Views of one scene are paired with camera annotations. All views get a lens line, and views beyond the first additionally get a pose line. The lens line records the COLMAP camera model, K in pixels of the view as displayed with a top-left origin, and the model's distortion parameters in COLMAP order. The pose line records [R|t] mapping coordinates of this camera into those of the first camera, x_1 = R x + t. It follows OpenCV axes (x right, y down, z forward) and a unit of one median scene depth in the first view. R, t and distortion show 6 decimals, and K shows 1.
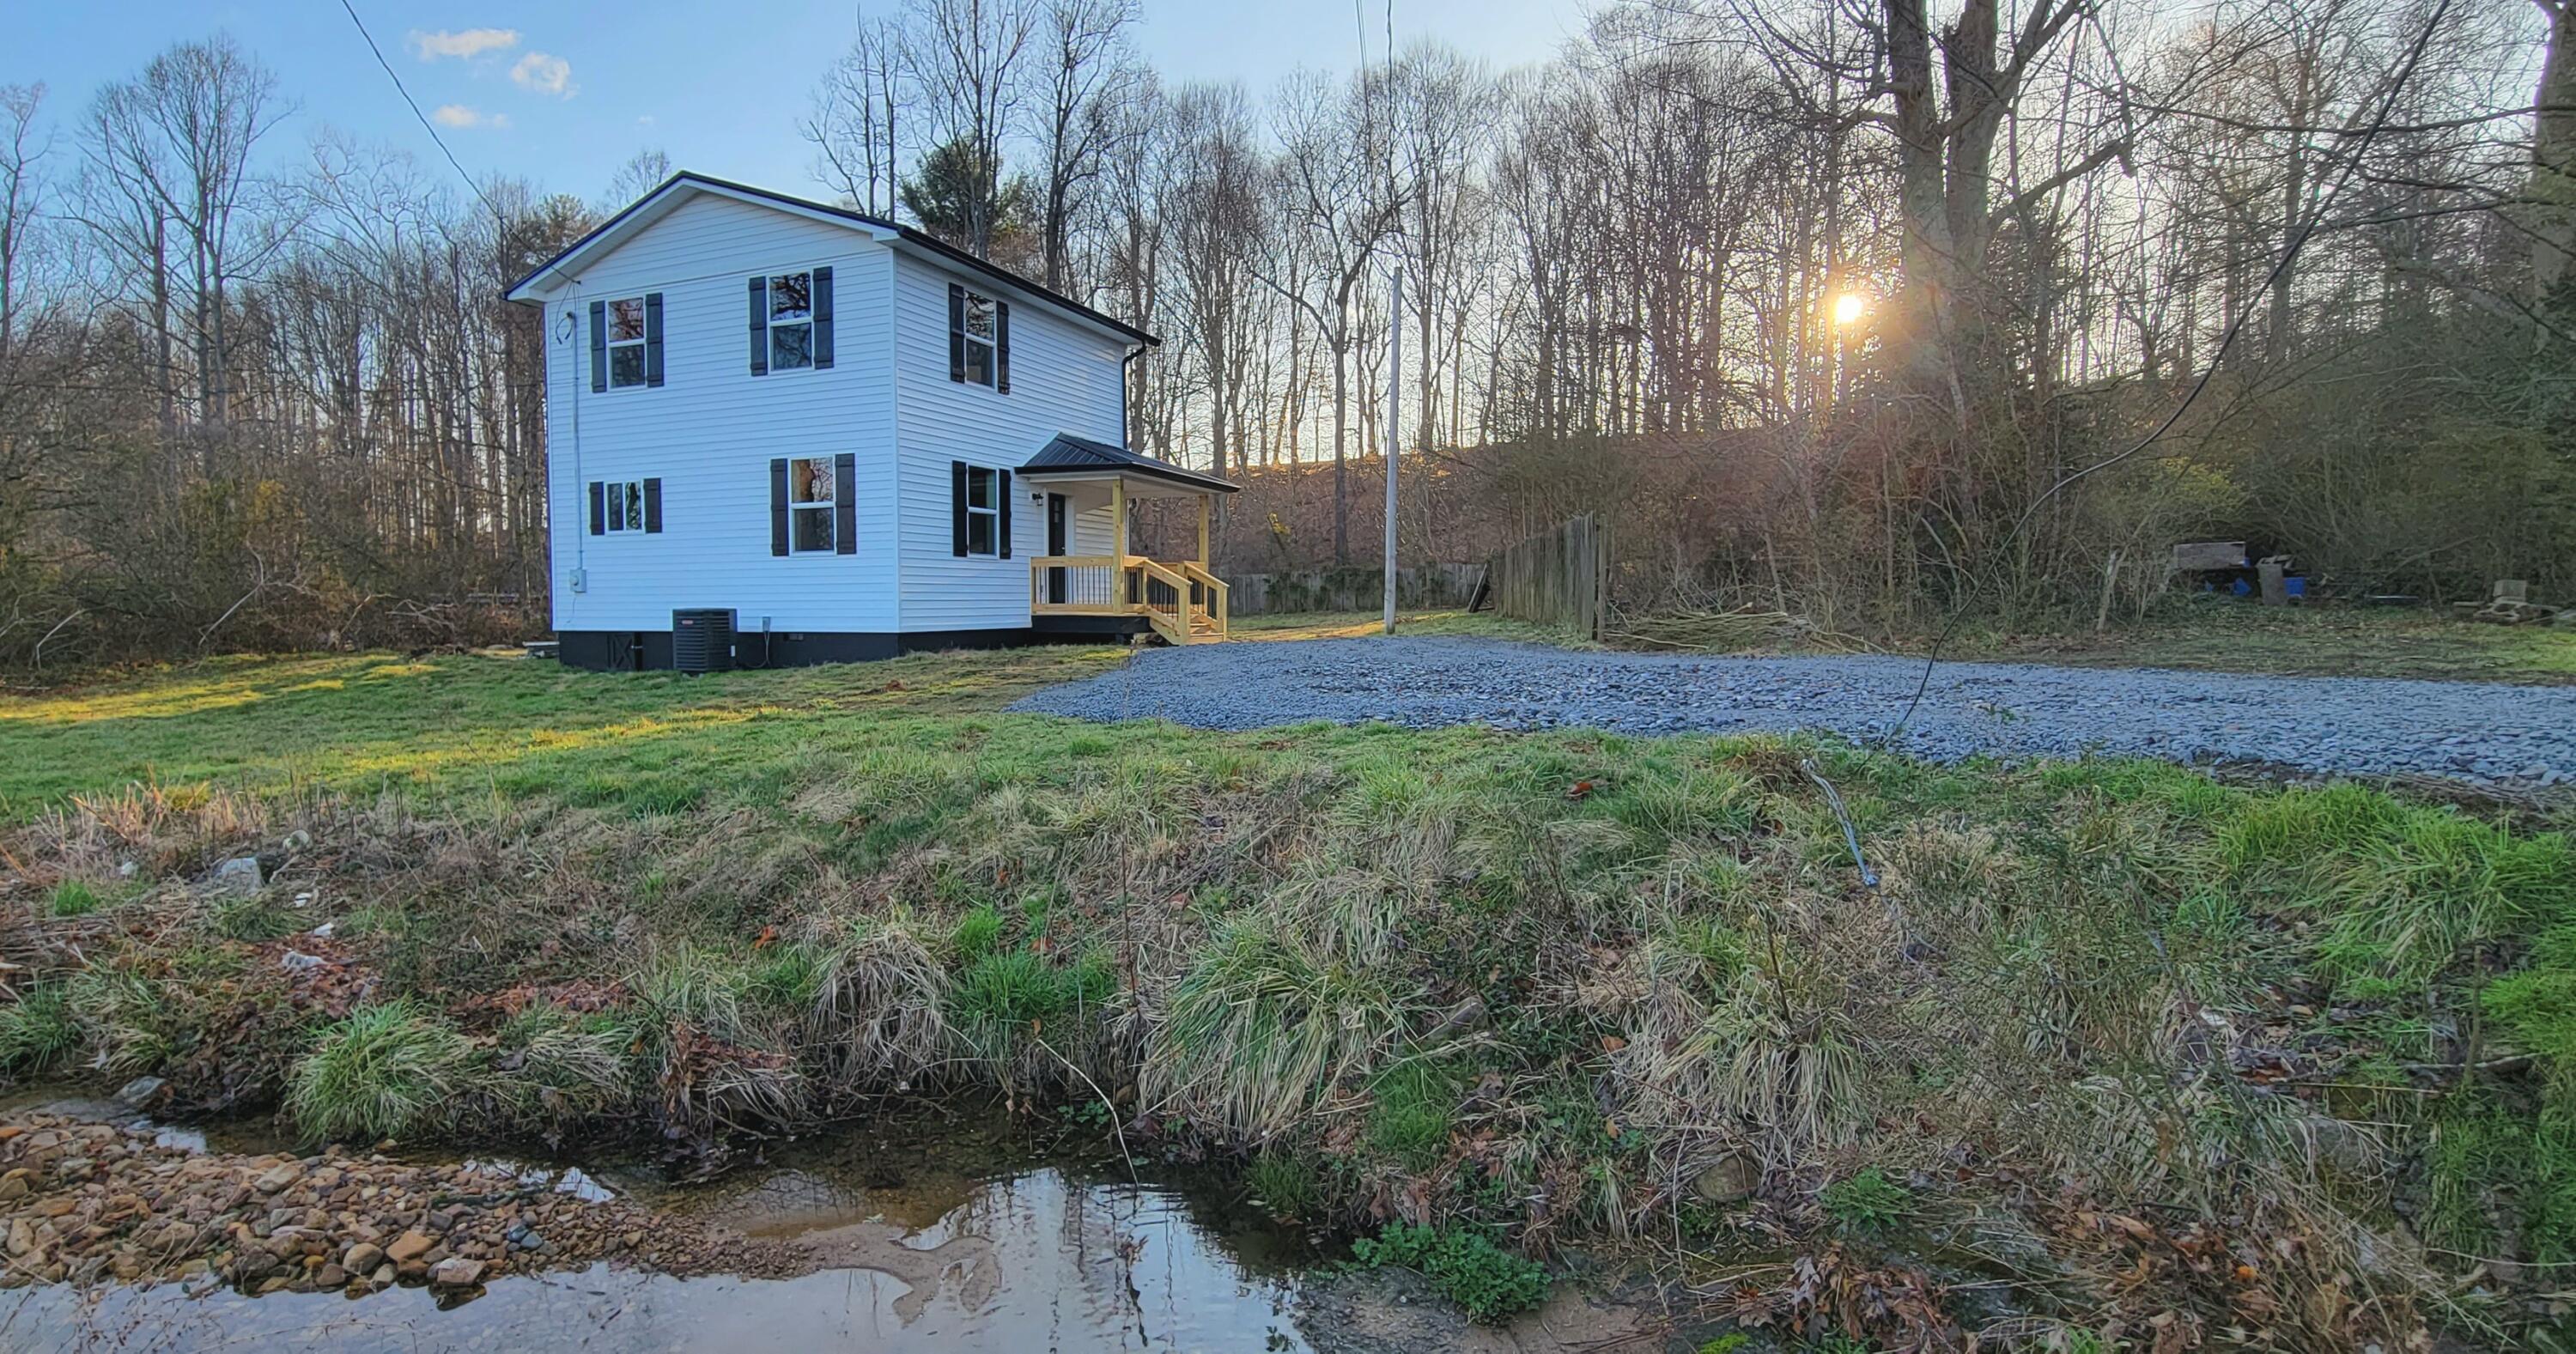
lens RADIAL K [[1222.0, 0, 1178.8], [0, 1222.0, 671.2], [0, 0, 1]] dist [-0.001948, -0.000608]
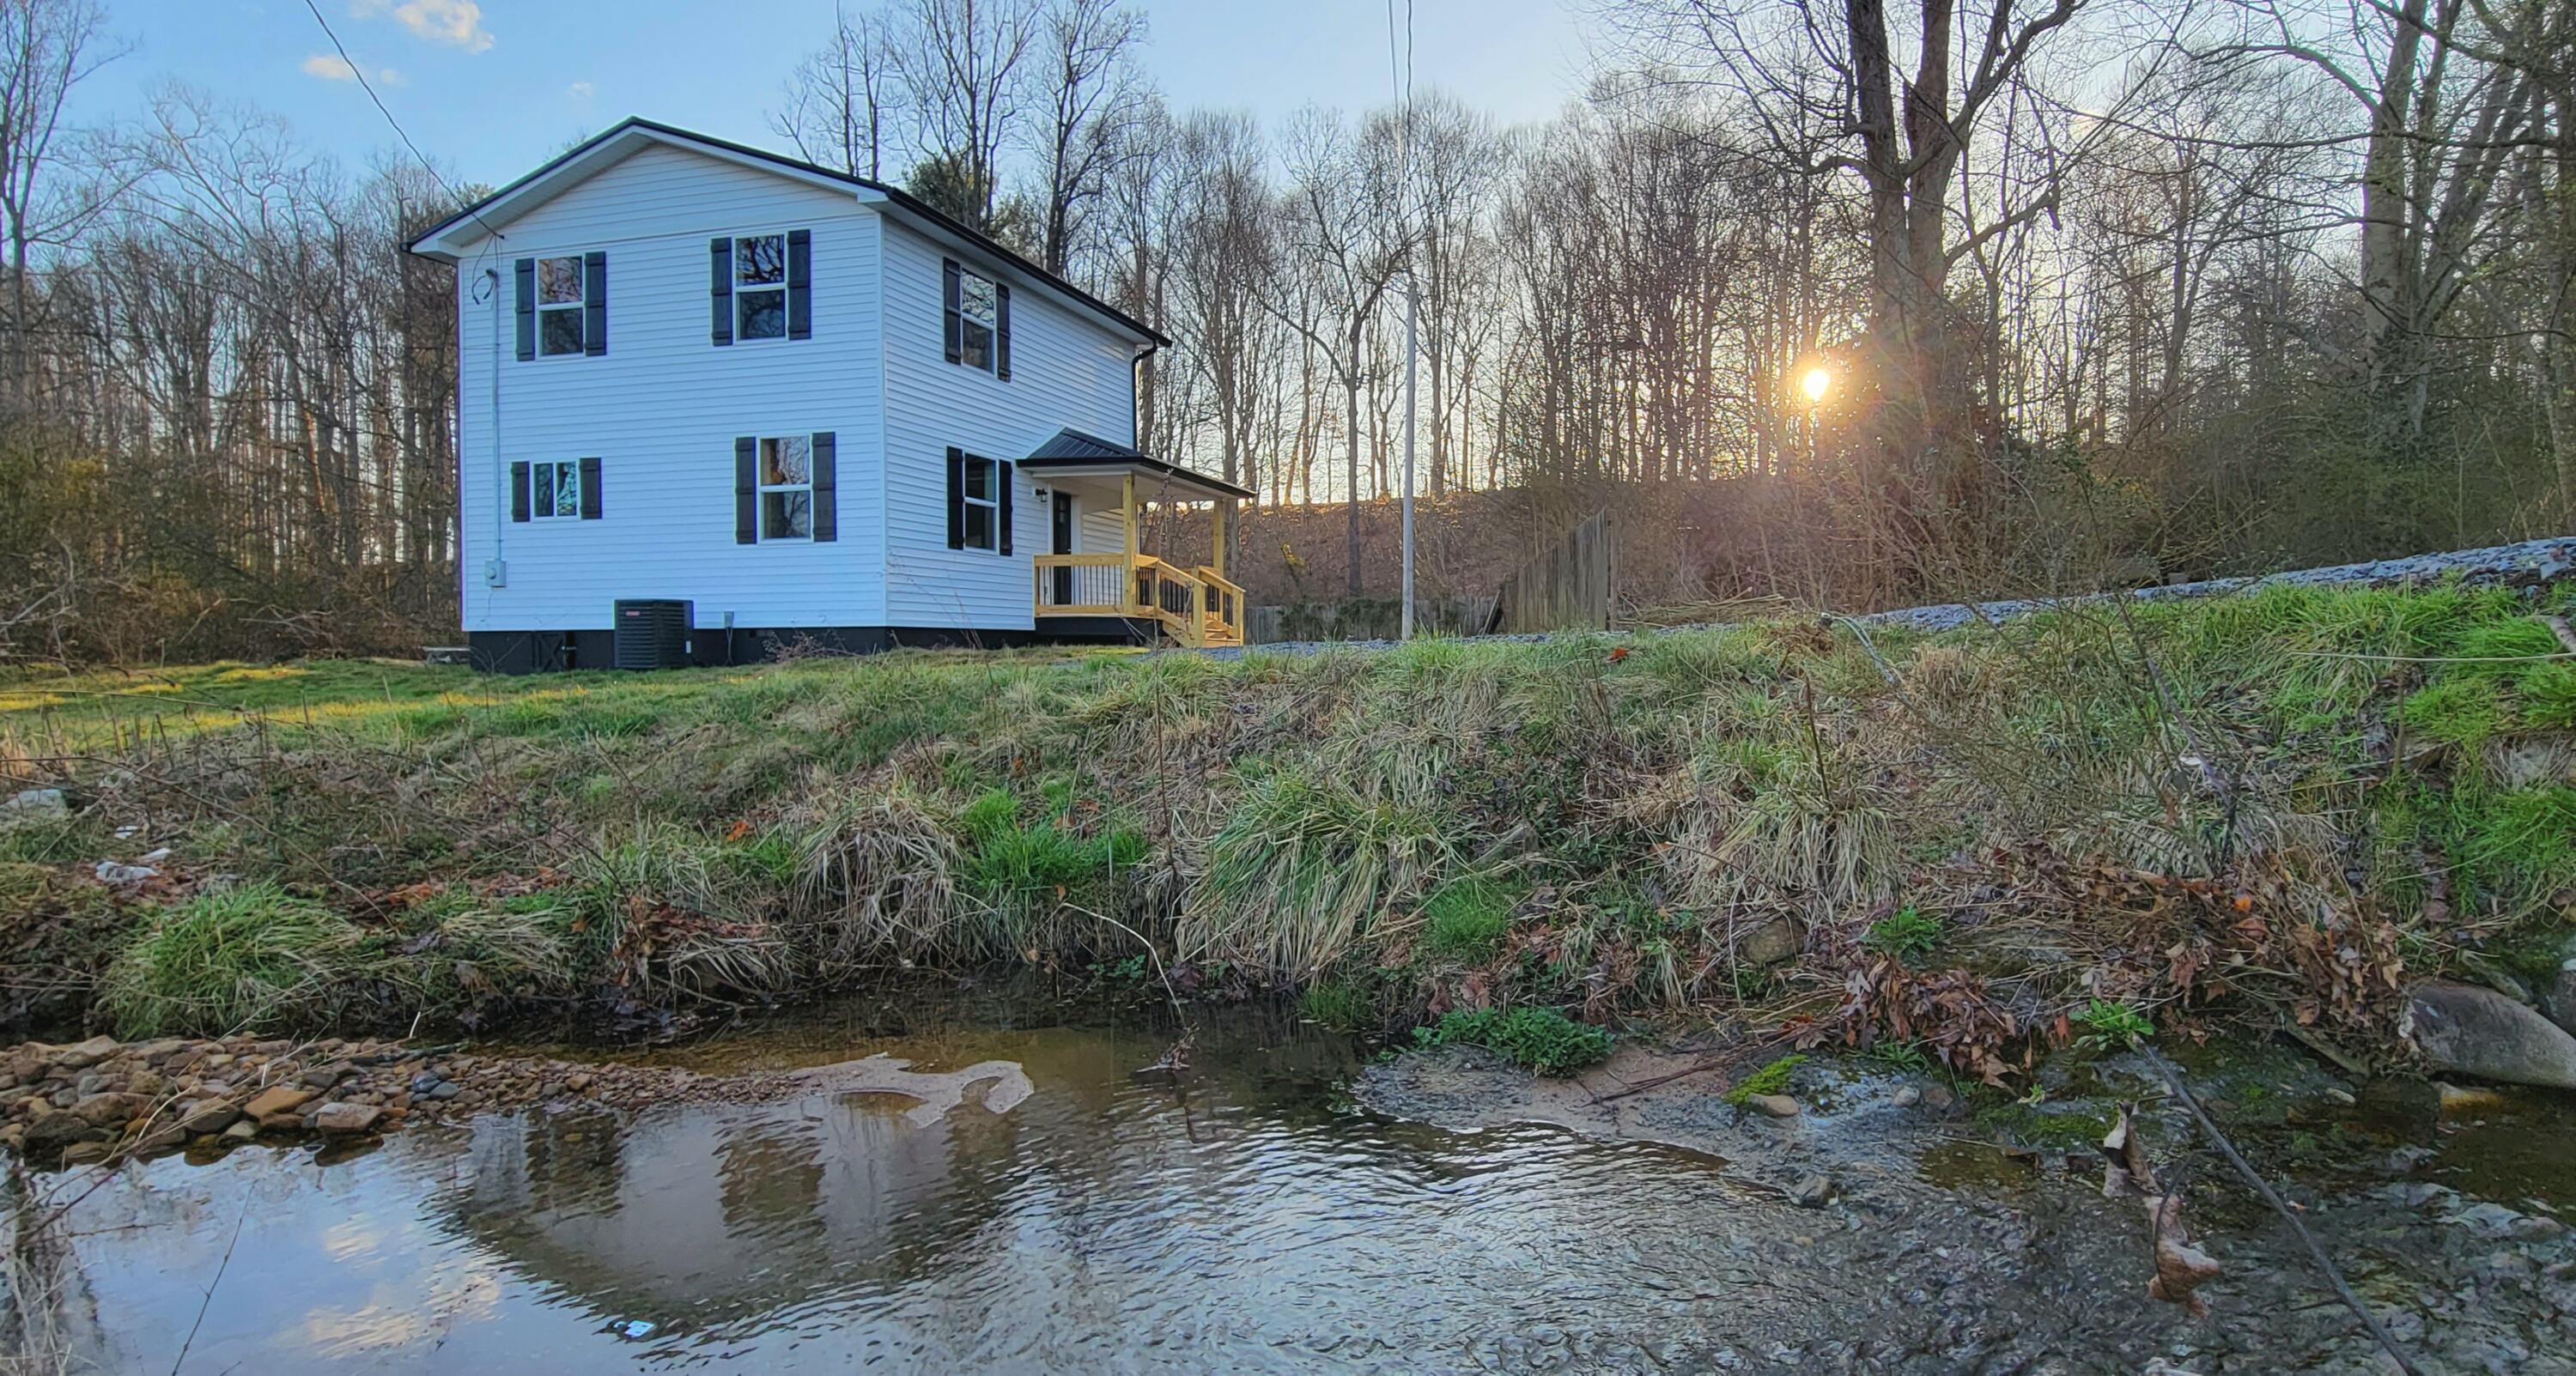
lens RADIAL K [[1241.9, 0, 1424.1], [0, 1241.9, 681.3], [0, 0, 1]] dist [0.000038, -0.003846]
pose [[0.982278, -0.003692, 0.187392, -0.005356], [0.009969, 0.999420, -0.032563, 0.039861], [-0.187163, 0.033854, 0.981745, 0.005806]]
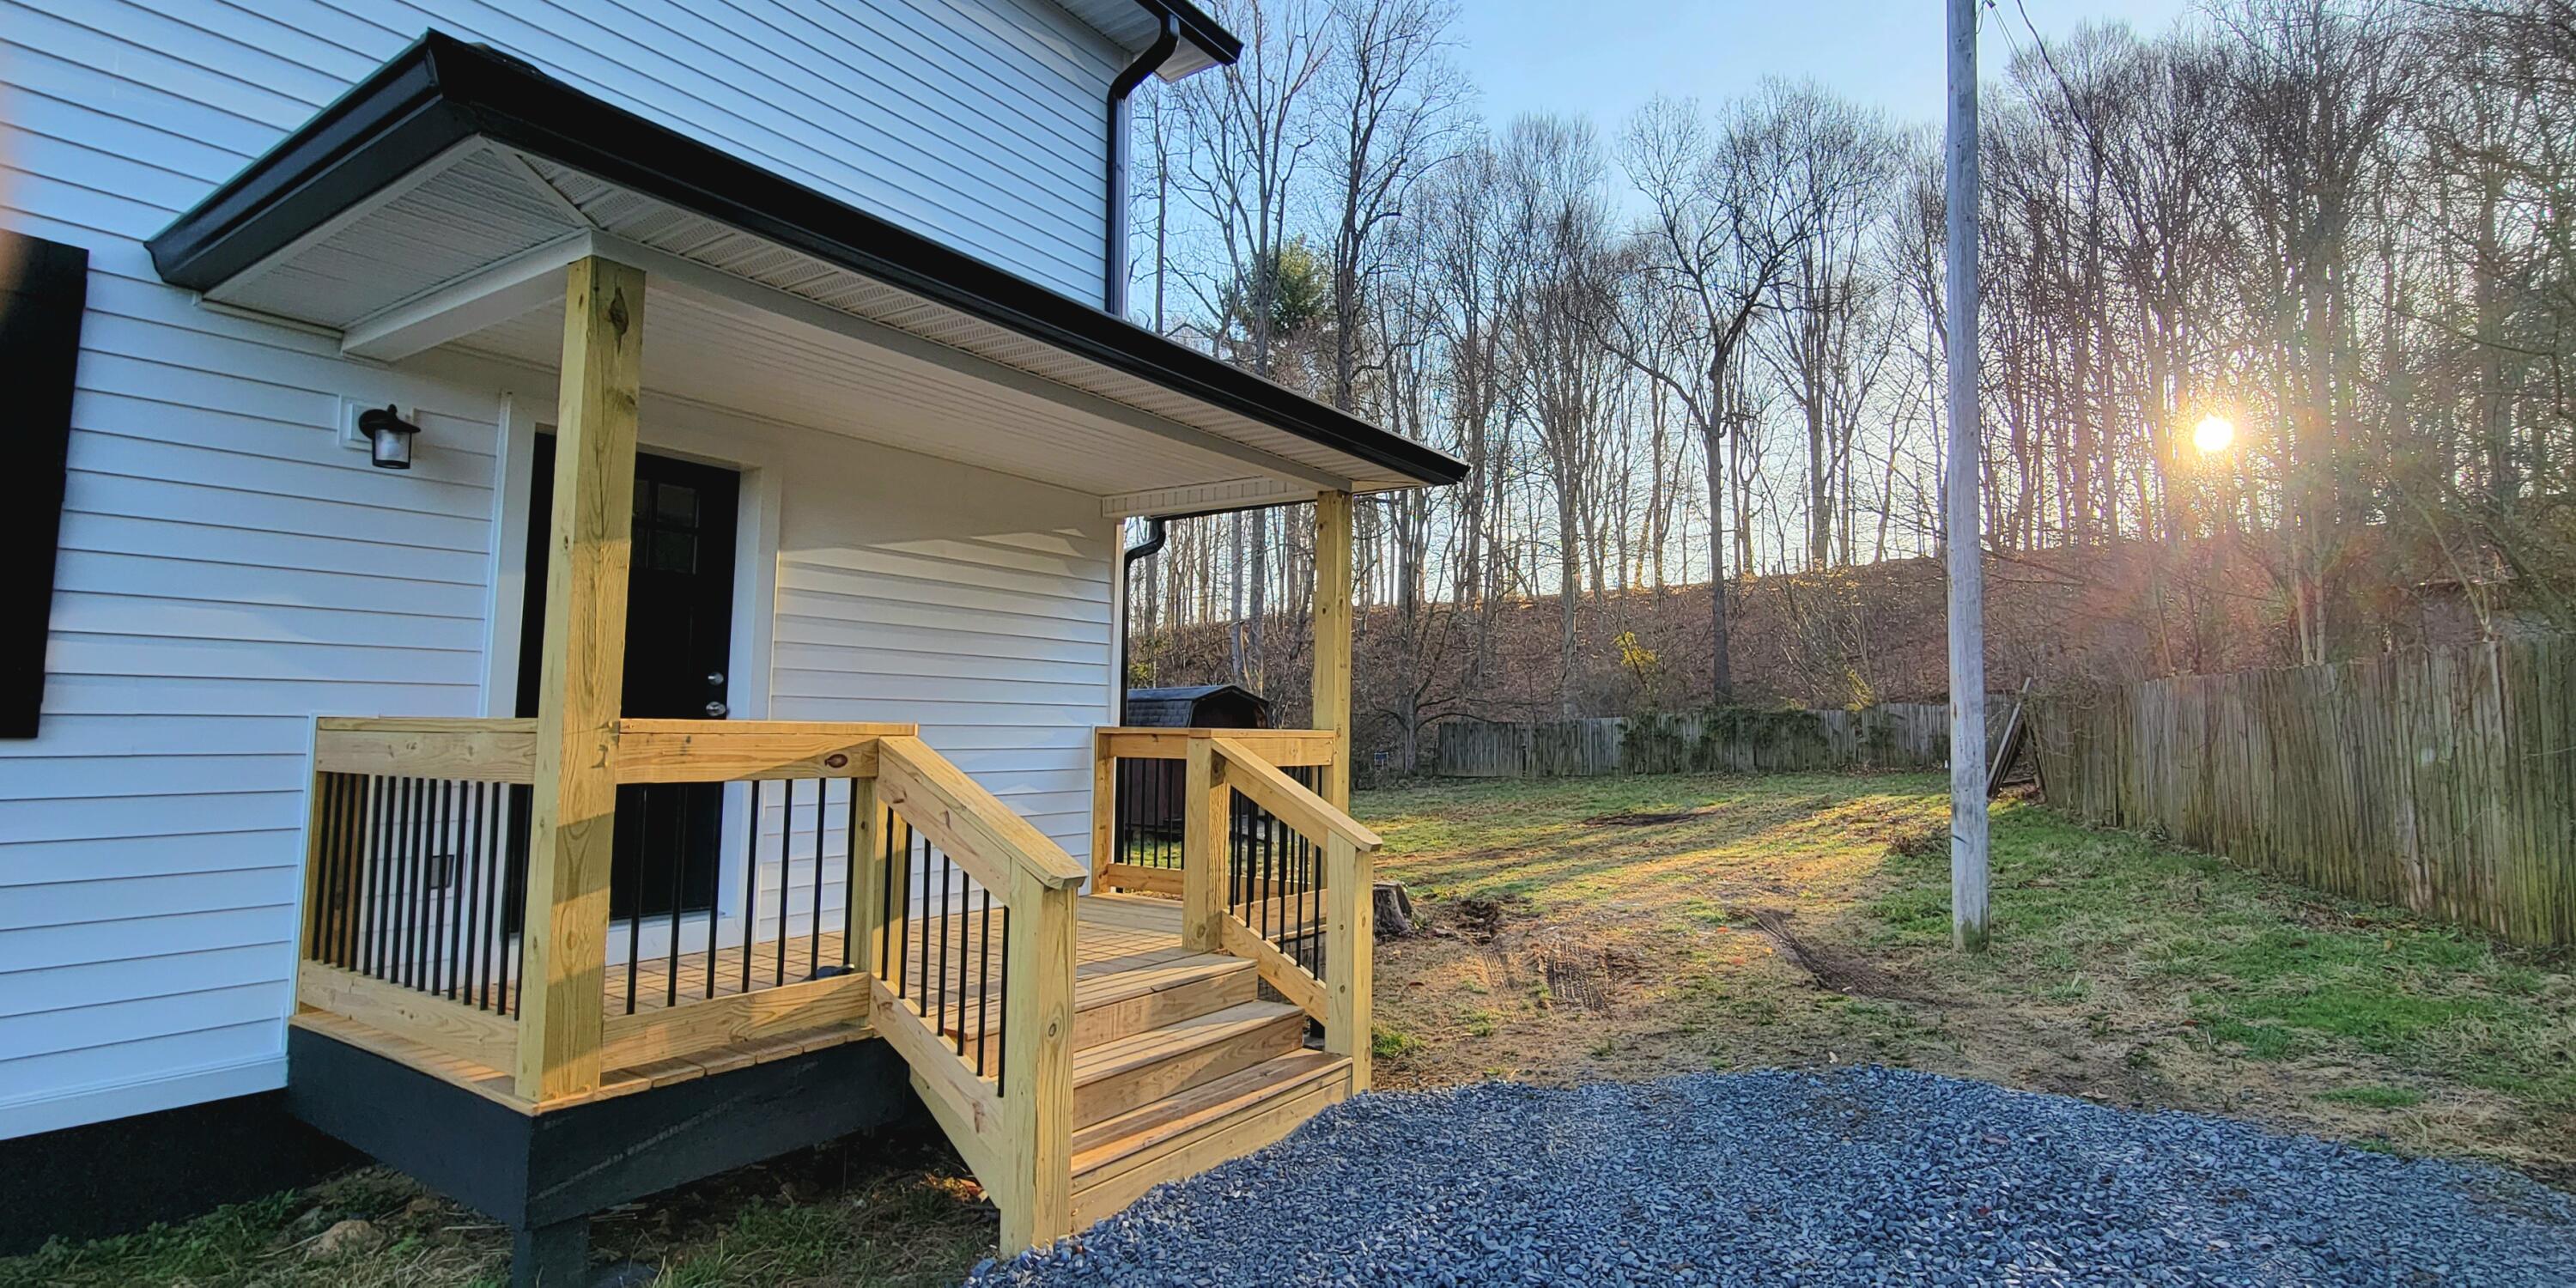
lens RADIAL K [[1174.0, 0, 1445.9], [0, 1174.0, 638.1], [0, 0, 1]] dist [-0.000634, -0.000682]
pose [[0.996259, -0.003086, -0.086365, 0.081048], [-0.008771, 0.990592, -0.136569, -0.087621], [0.085974, 0.136816, 0.986859, 0.878062]]
